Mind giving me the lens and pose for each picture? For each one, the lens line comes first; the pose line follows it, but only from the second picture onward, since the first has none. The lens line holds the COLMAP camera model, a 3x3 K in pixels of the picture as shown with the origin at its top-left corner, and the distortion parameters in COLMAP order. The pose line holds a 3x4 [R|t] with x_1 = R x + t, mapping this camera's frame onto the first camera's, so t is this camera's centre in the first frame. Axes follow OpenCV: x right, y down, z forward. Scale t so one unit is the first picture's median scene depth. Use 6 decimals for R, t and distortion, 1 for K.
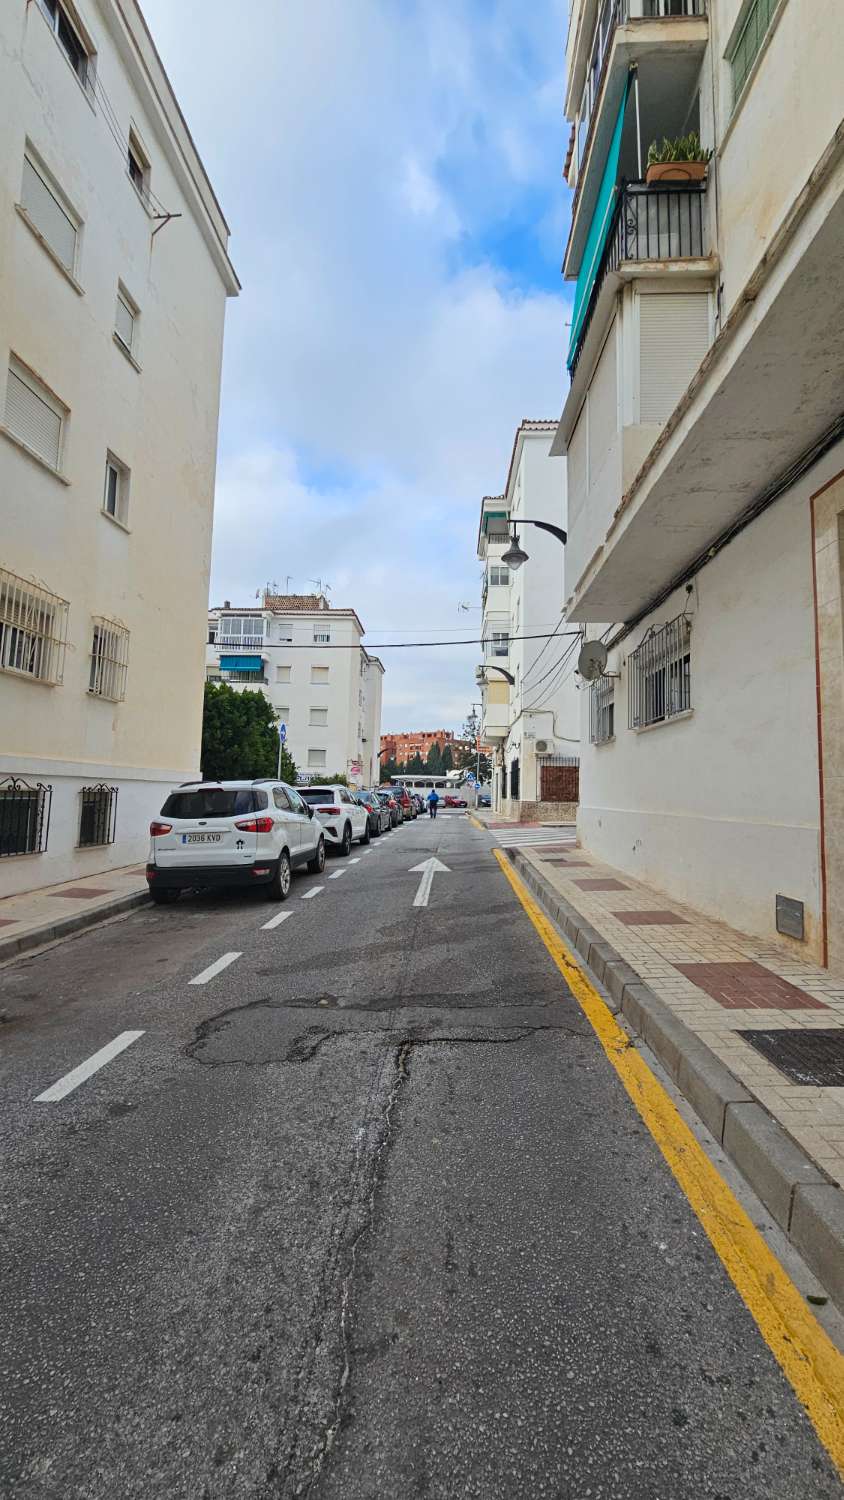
lens RADIAL K [[610.2, 0, 418.8], [0, 610.2, 743.6], [0, 0, 1]] dist [-0.003770, 0.000179]
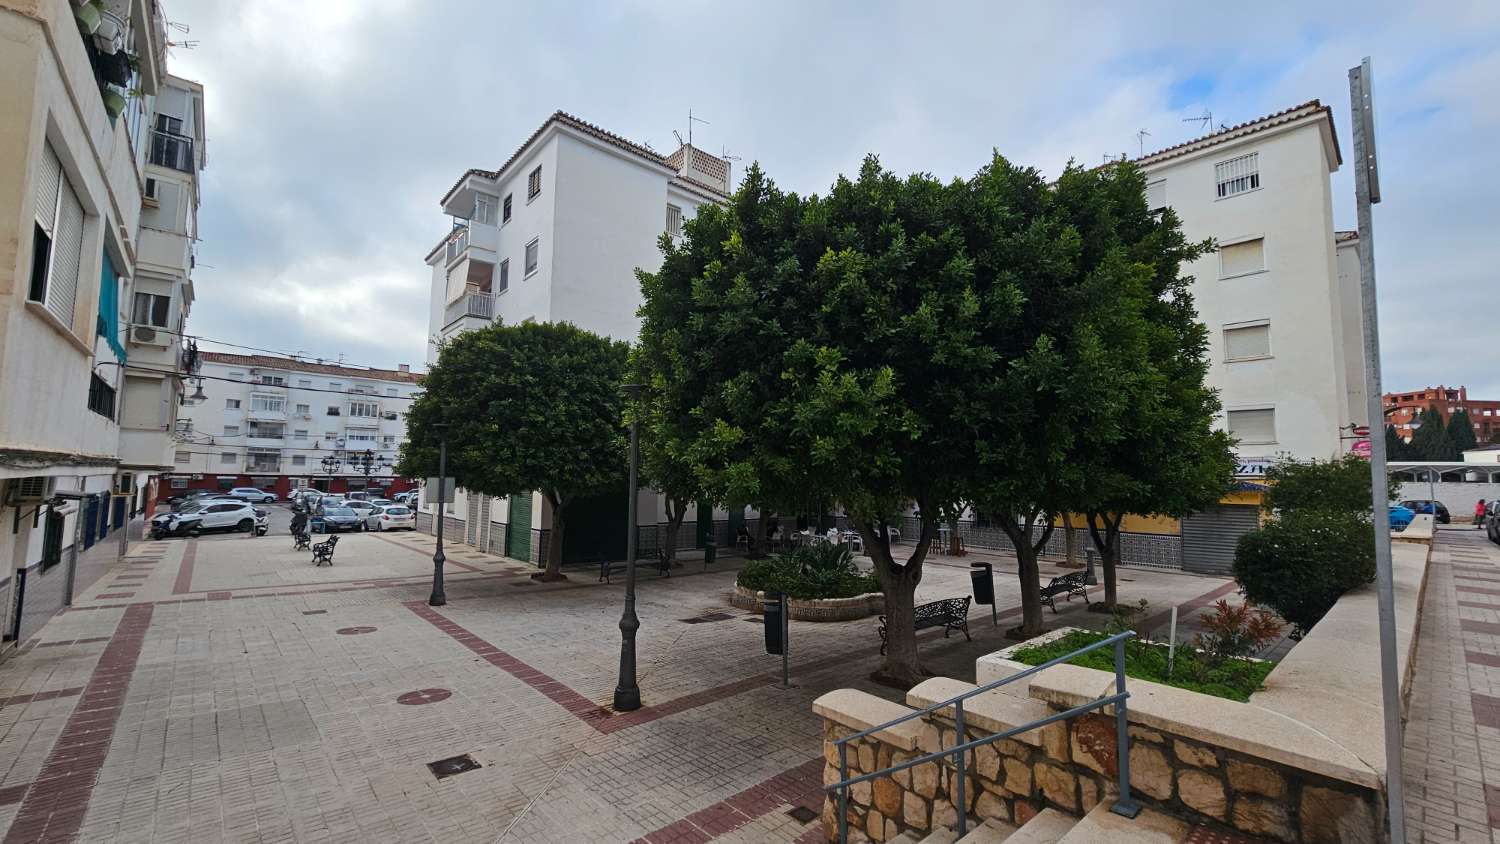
lens RADIAL K [[610.2, 0, 743.2], [0, 610.2, 425.3], [0, 0, 1]] dist [-0.003770, 0.000179]
pose [[0.702062, -0.072576, -0.708407, -0.679106], [0.057036, 0.997328, -0.045651, 0.138433], [0.709828, -0.008355, 0.704326, 2.360781]]
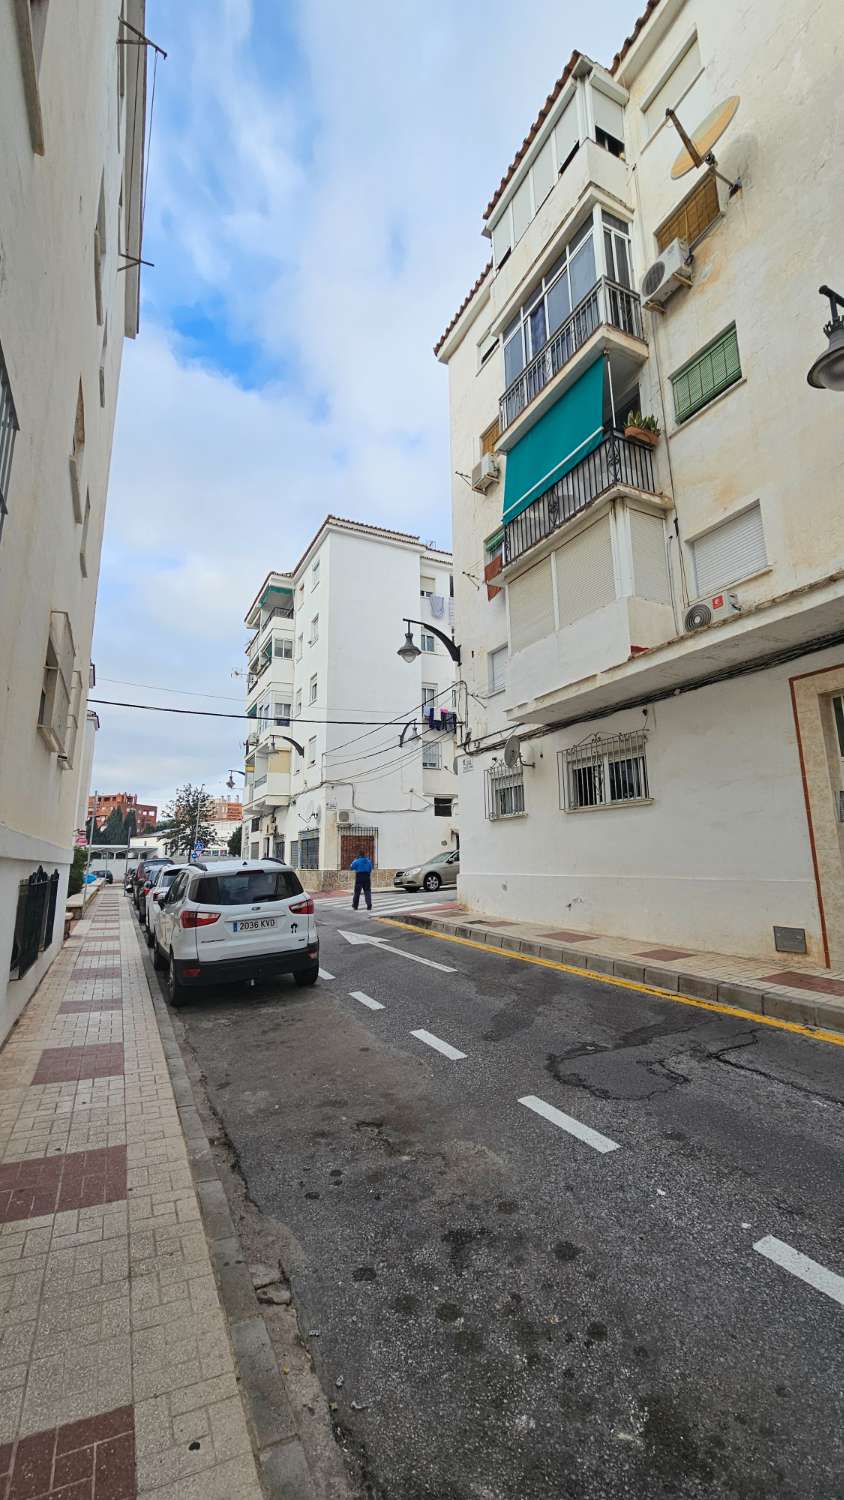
lens RADIAL K [[610.2, 0, 418.8], [0, 610.2, 743.6], [0, 0, 1]] dist [-0.003770, 0.000179]
pose [[0.872358, 0.061235, 0.485017, -0.696875], [-0.009090, 0.993984, -0.109143, -0.024686], [-0.488783, 0.090803, 0.867667, 0.044888]]
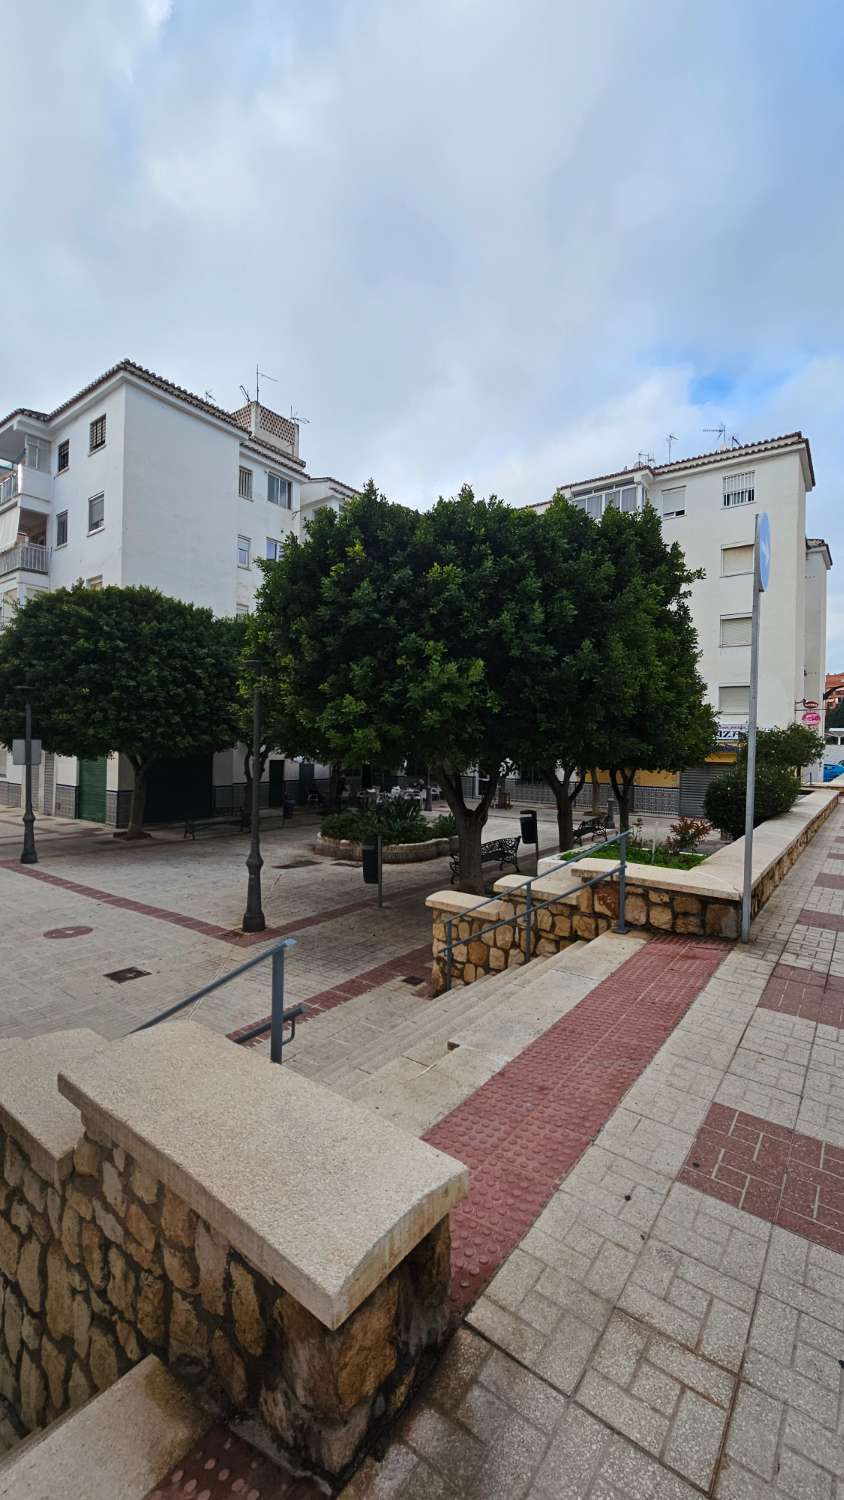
lens RADIAL K [[610.2, 0, 418.8], [0, 610.2, 743.6], [0, 0, 1]] dist [-0.003770, 0.000179]
pose [[0.832540, -0.007273, -0.553918, -0.596247], [0.045875, 0.997384, 0.055855, 0.119776], [0.552063, -0.071912, 0.830696, 2.081533]]
